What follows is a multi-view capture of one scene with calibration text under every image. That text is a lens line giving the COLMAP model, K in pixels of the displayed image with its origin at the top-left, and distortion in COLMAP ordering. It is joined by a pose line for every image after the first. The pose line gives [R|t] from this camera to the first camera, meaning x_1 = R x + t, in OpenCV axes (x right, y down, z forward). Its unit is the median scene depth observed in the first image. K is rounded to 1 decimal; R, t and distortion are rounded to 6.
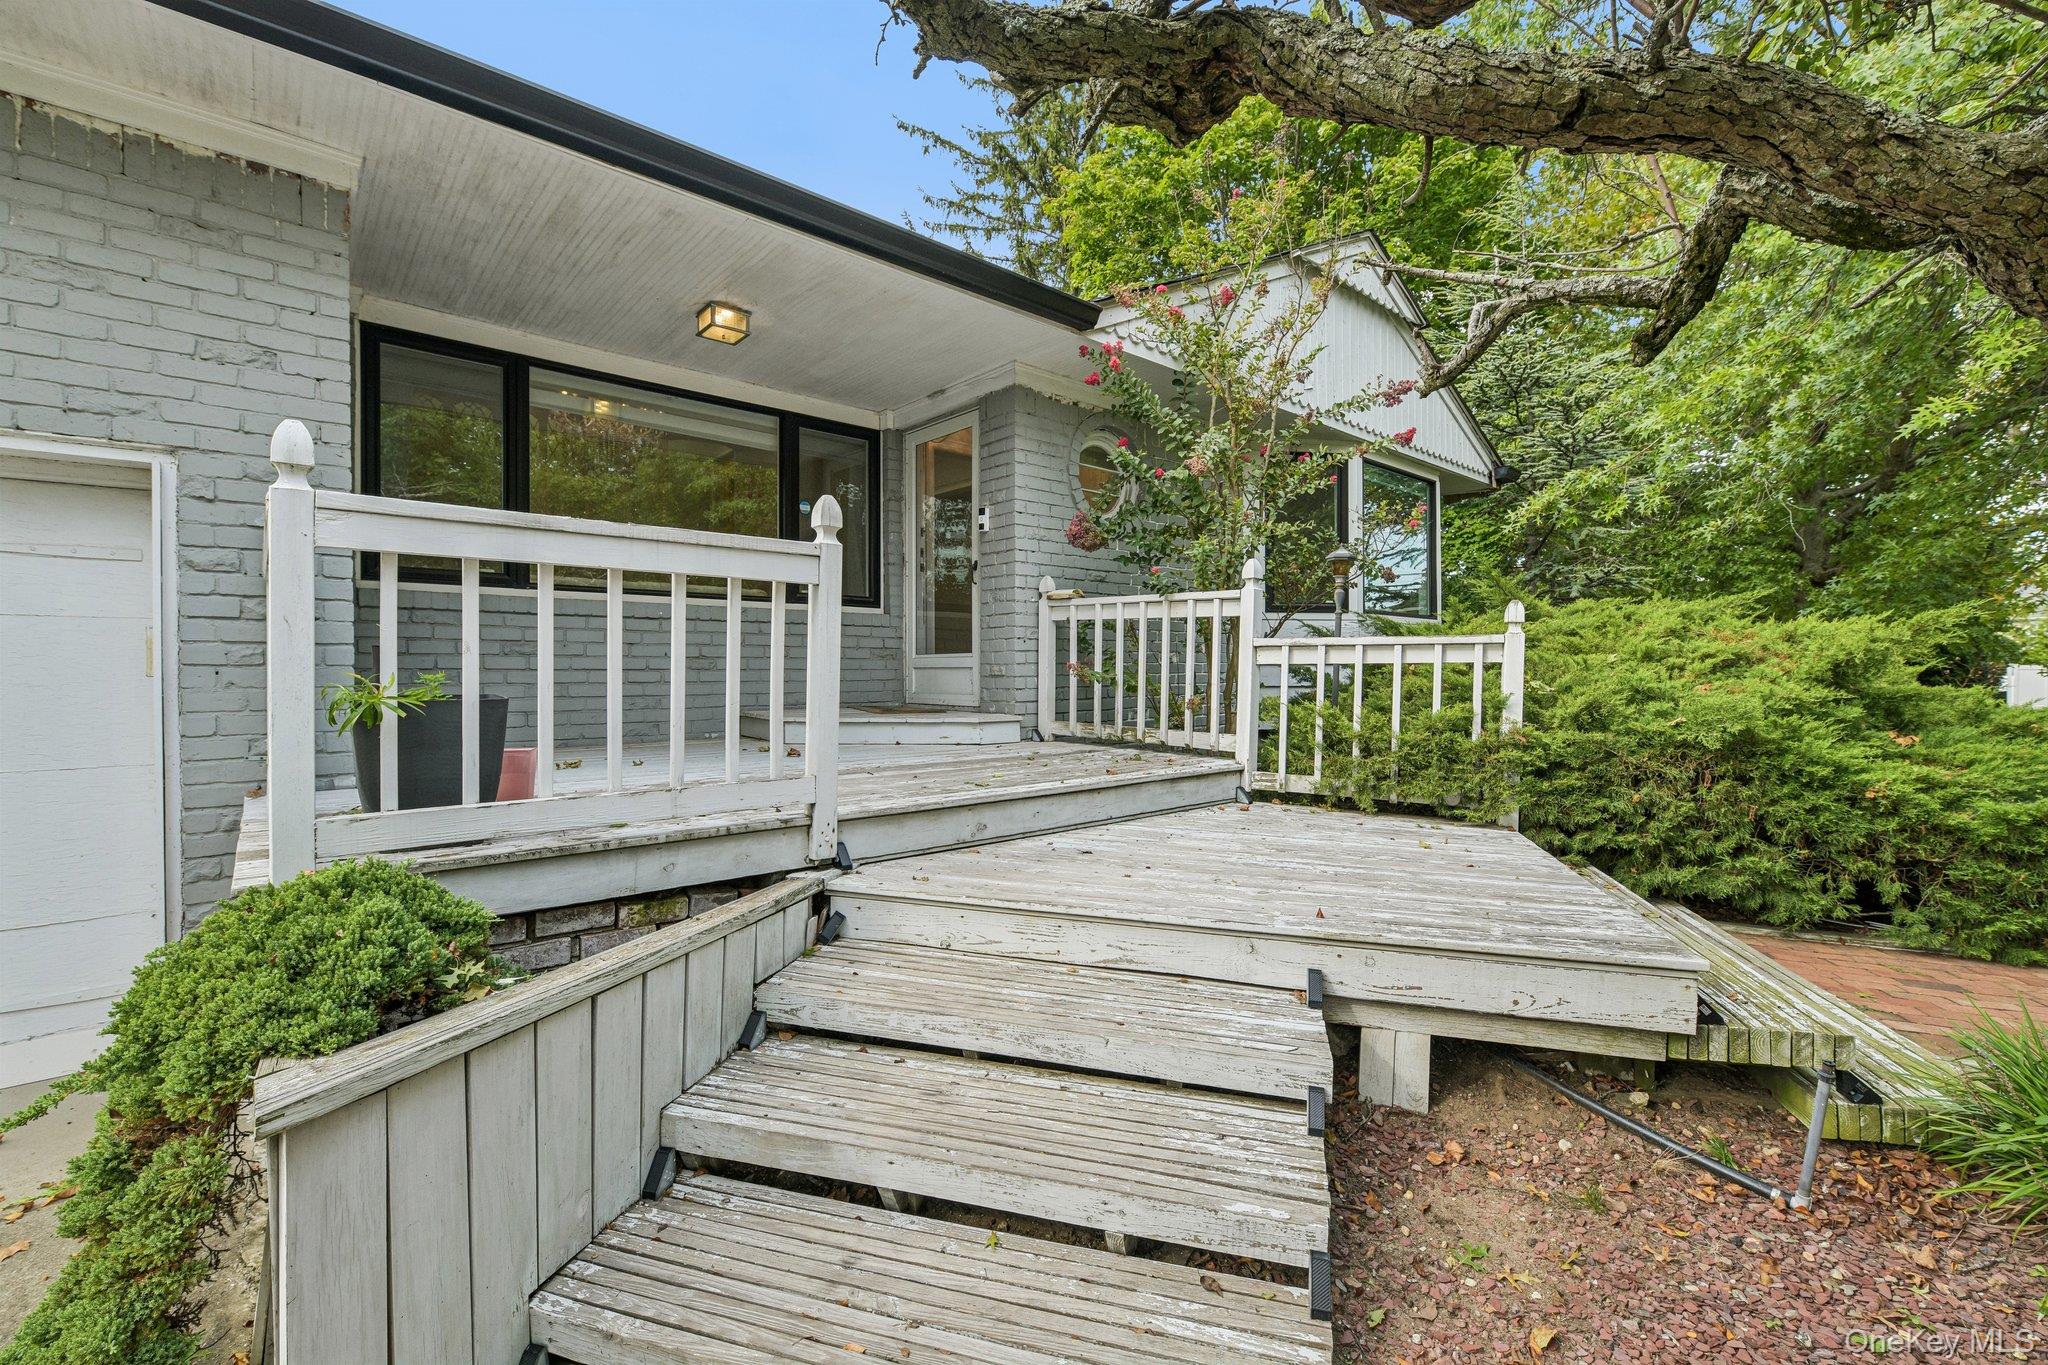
lens RADIAL K [[894.8, 0, 1012.3], [0, 894.8, 689.2], [0, 0, 1]] dist [-0.003830, -0.000596]
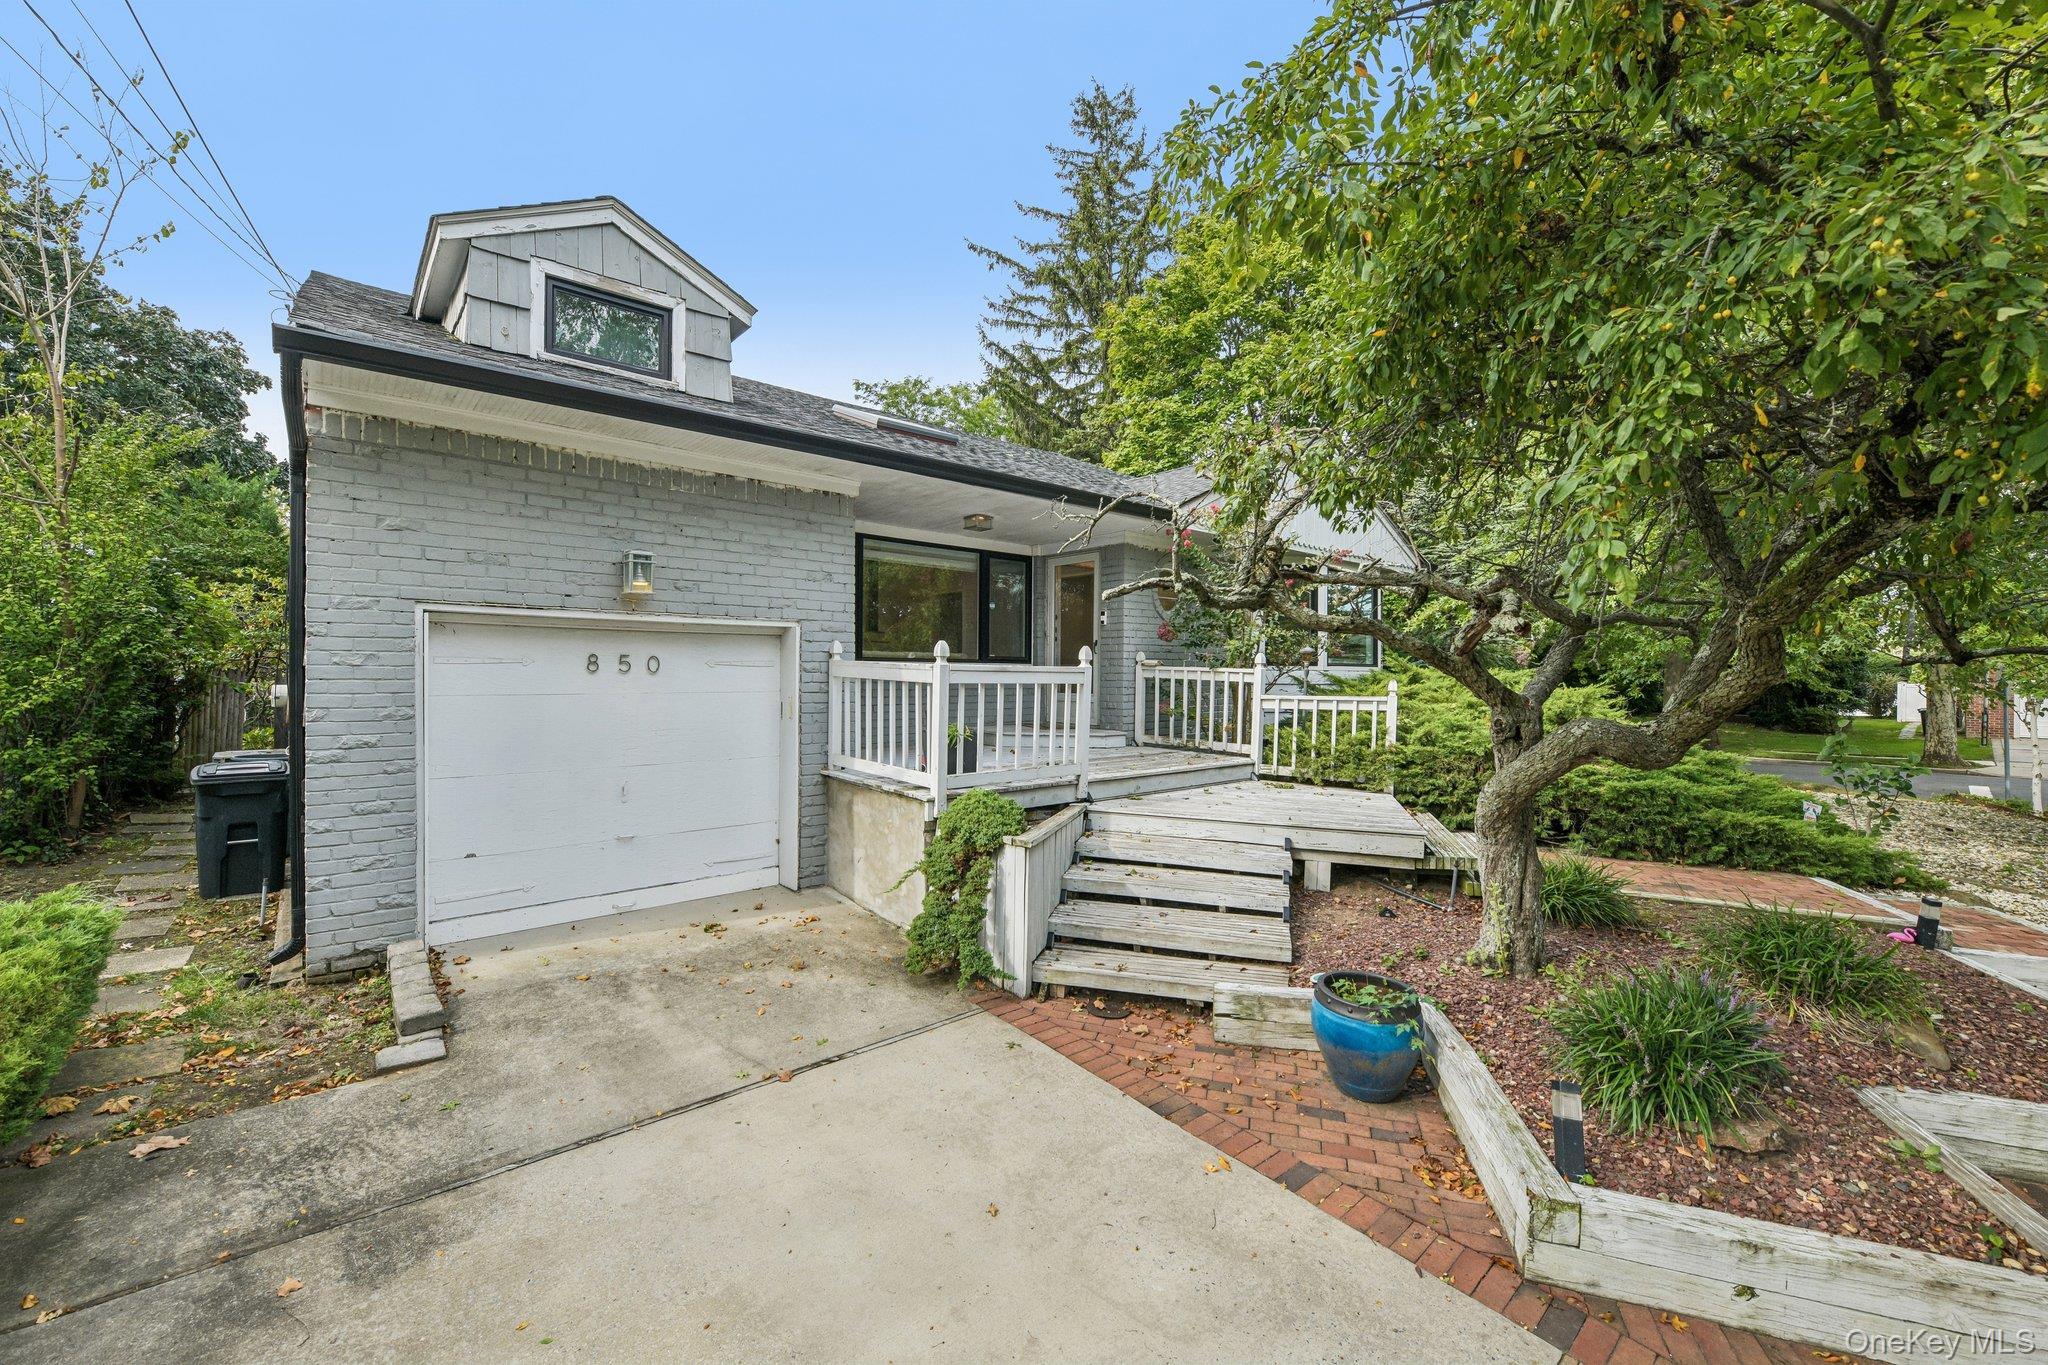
lens RADIAL K [[797.5, 0, 1023.7], [0, 797.5, 681.4], [0, 0, 1]] dist [-0.009321, 0.000062]
pose [[0.999888, 0.009112, -0.011849, -0.230068], [-0.009264, 0.999875, -0.012809, -0.062127], [0.011731, 0.012917, 0.999848, -0.753777]]
